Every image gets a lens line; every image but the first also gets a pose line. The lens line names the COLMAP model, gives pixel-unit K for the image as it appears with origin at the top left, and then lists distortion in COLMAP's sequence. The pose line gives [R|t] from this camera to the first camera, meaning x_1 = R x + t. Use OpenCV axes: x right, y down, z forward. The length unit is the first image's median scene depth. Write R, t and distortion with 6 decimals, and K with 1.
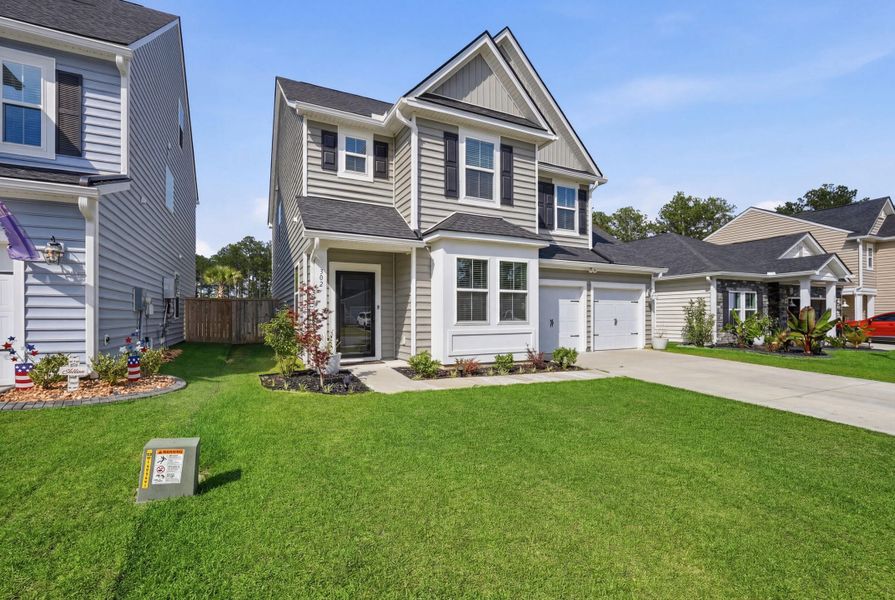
lens RADIAL K [[403.5, 0, 449.3], [0, 403.5, 317.1], [0, 0, 1]] dist [-0.000158, 0.000638]
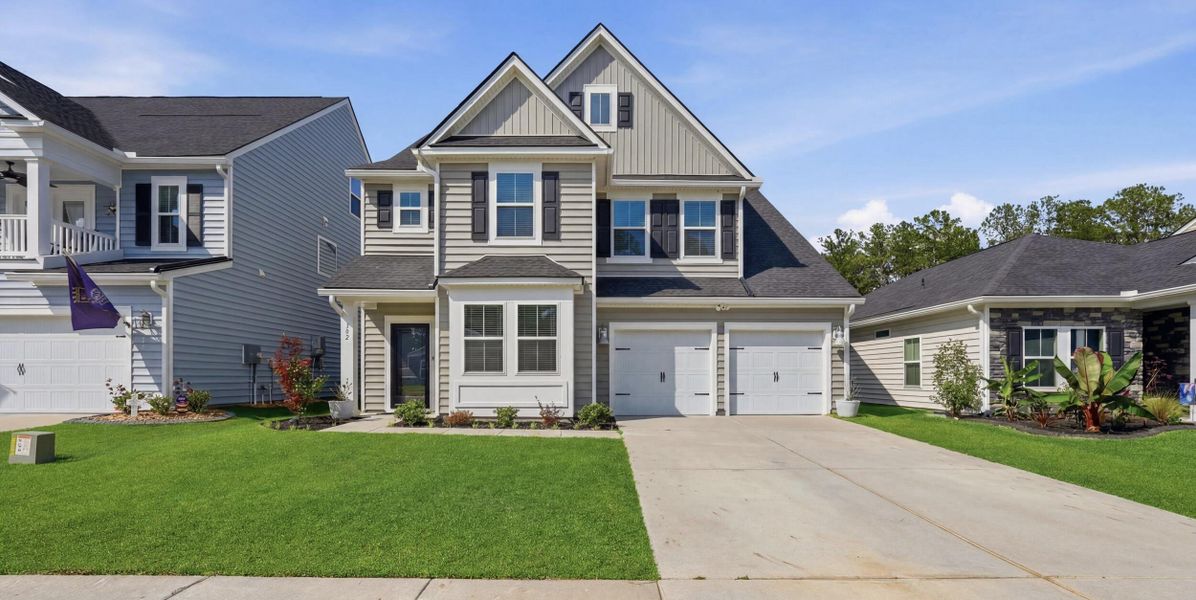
lens RADIAL K [[528.5, 0, 605.1], [0, 528.5, 380.8], [0, 0, 1]] dist [-0.005091, 0.002193]
pose [[0.899897, 0.003458, -0.436088, 0.789880], [-0.002684, 0.999994, 0.002392, 0.025876], [0.436093, -0.000982, 0.899901, 0.020561]]
